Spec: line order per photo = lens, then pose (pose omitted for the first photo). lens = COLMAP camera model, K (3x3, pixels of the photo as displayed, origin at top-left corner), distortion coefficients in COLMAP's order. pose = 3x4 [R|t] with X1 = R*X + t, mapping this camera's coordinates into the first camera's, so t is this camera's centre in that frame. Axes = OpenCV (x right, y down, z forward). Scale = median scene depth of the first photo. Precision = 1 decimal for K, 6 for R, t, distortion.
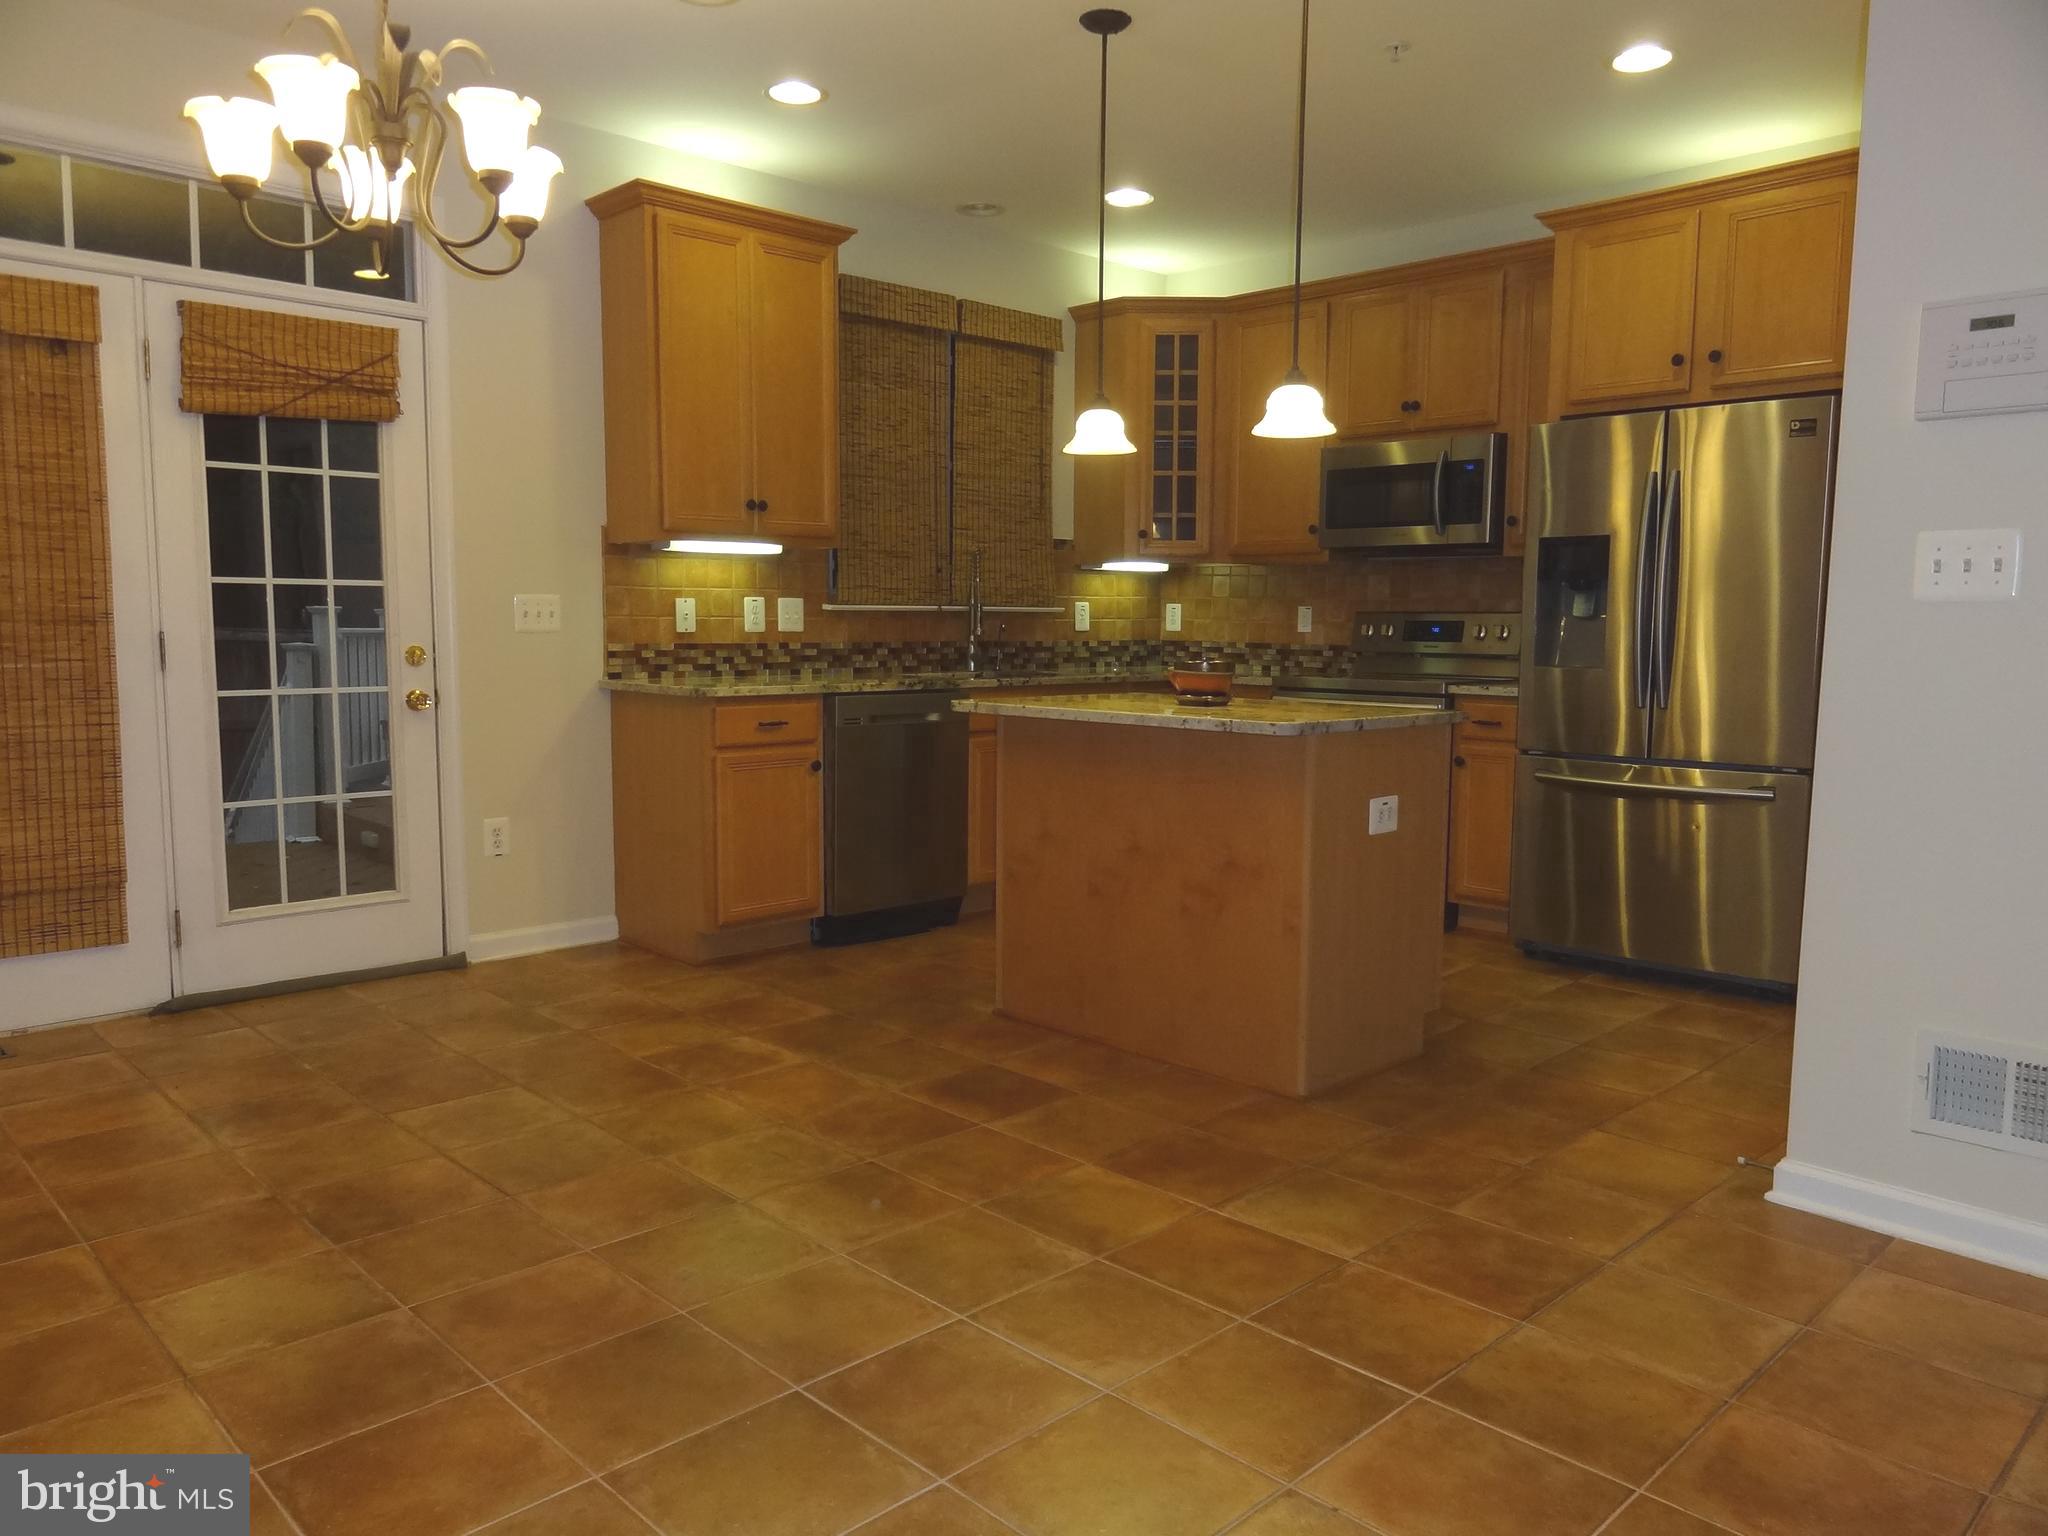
lens RADIAL K [[1502.9, 0, 1024.0], [0, 1502.9, 768.0], [0, 0, 1]] dist [-0.039867, 0.000624]
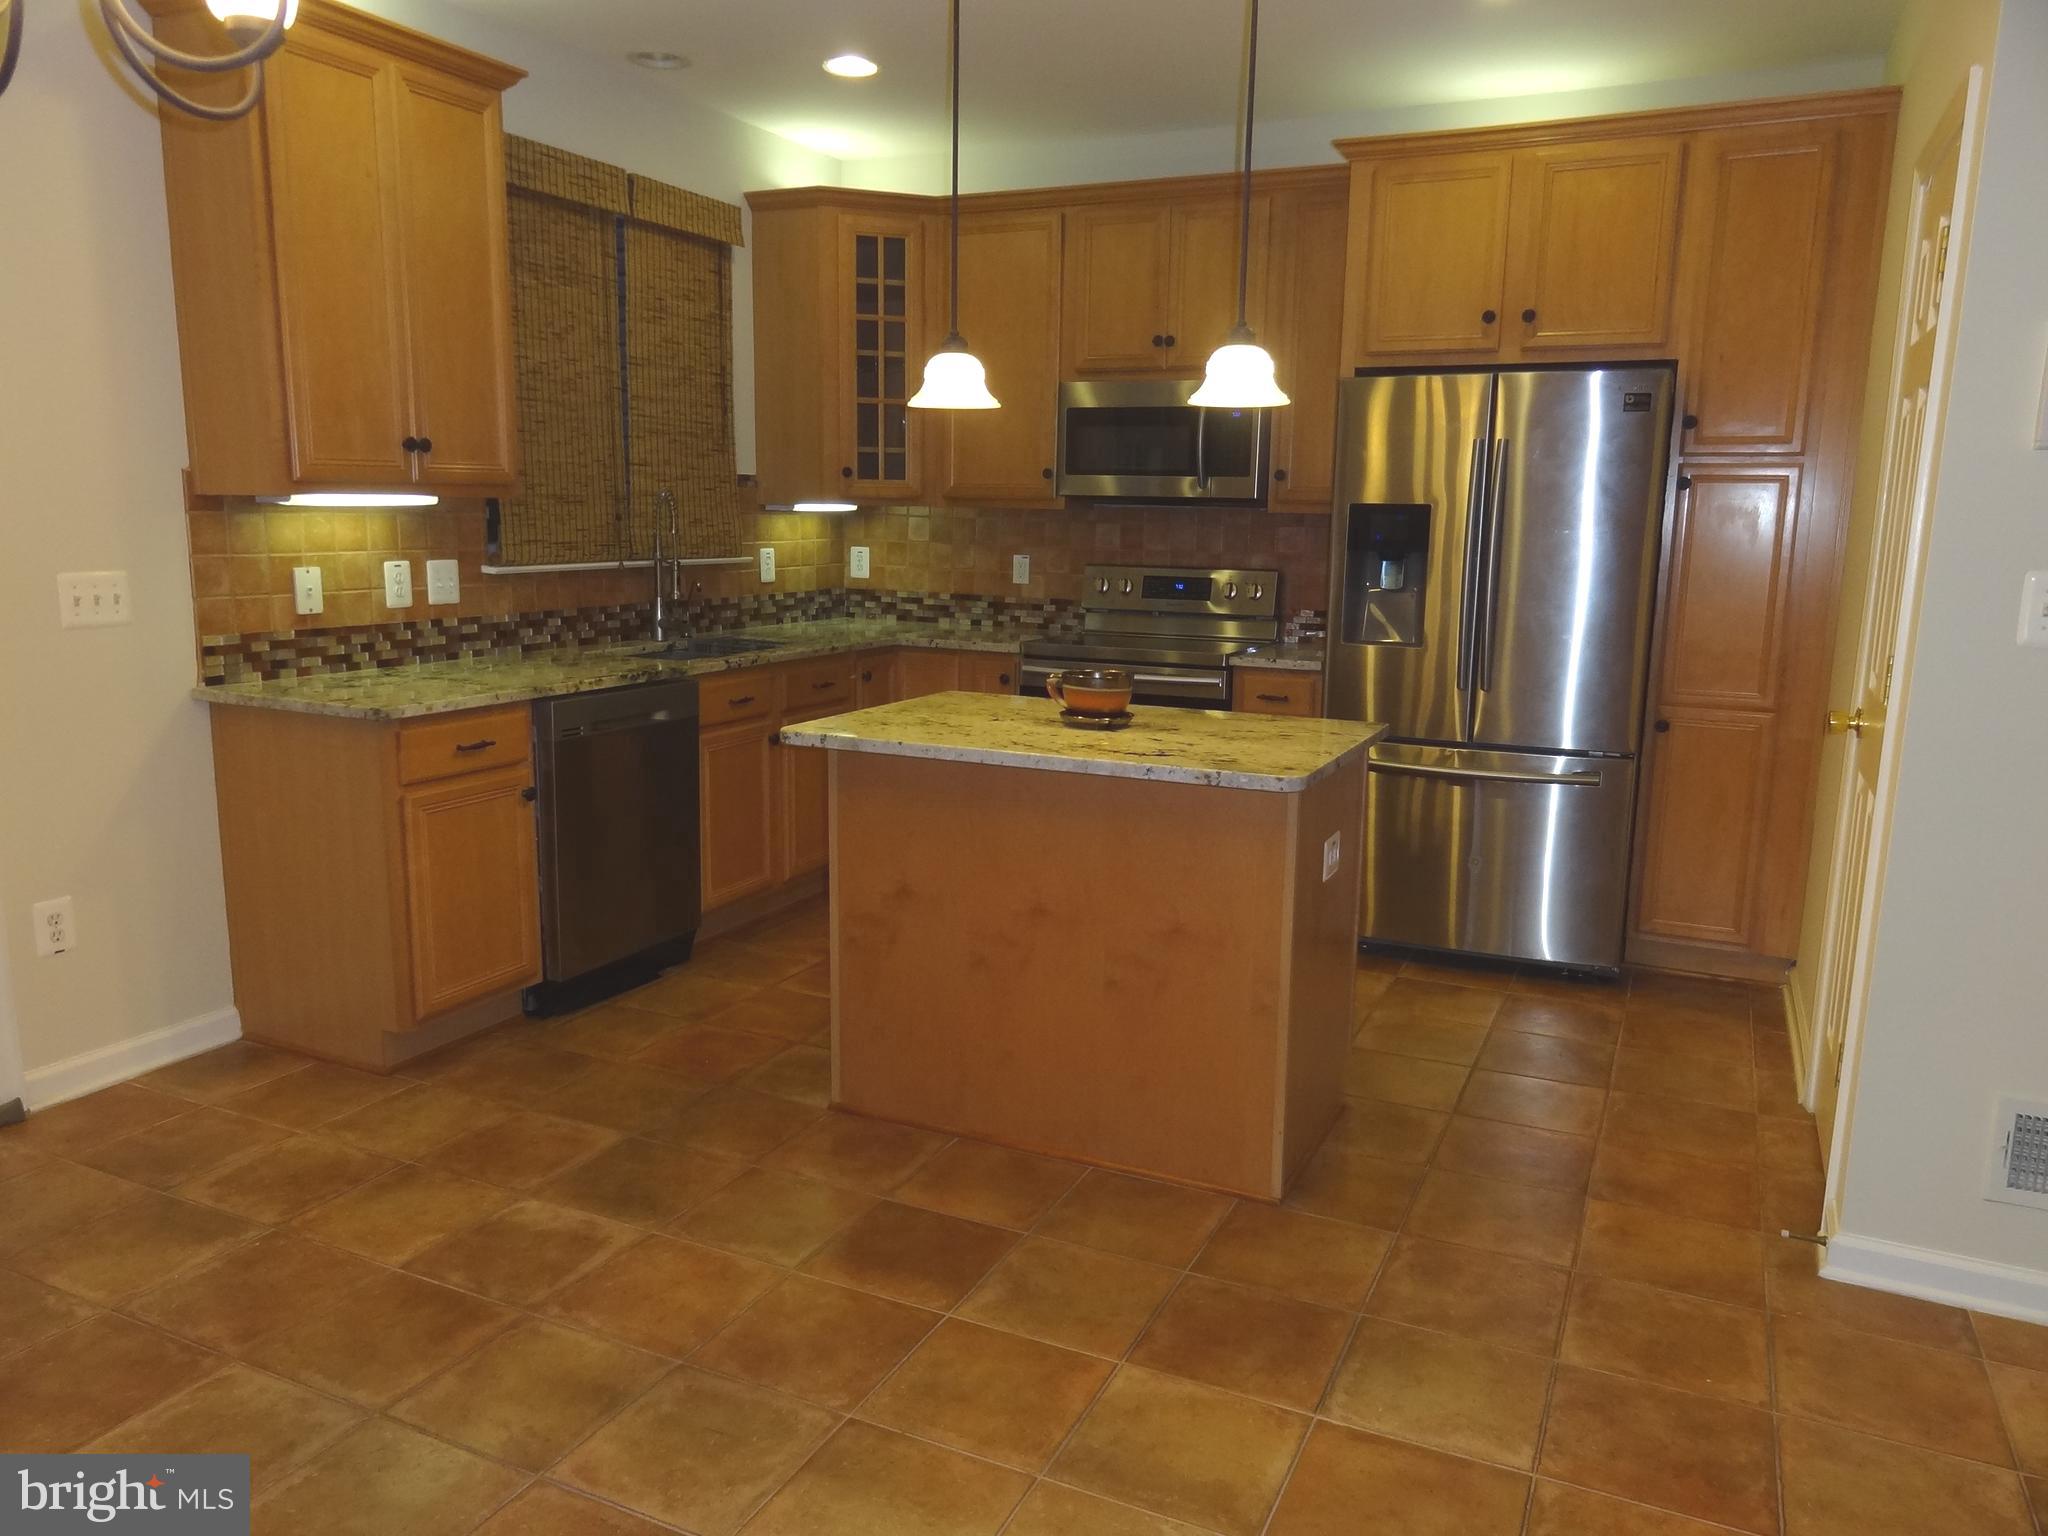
lens RADIAL K [[1469.0, 0, 1027.4], [0, 1469.0, 761.3], [0, 0, 1]] dist [-0.024790, 0.003723]
pose [[0.930060, -0.054483, 0.363347, -0.162183], [0.024207, 0.995882, 0.087365, -0.072379], [-0.366610, -0.072459, 0.927549, 0.201407]]
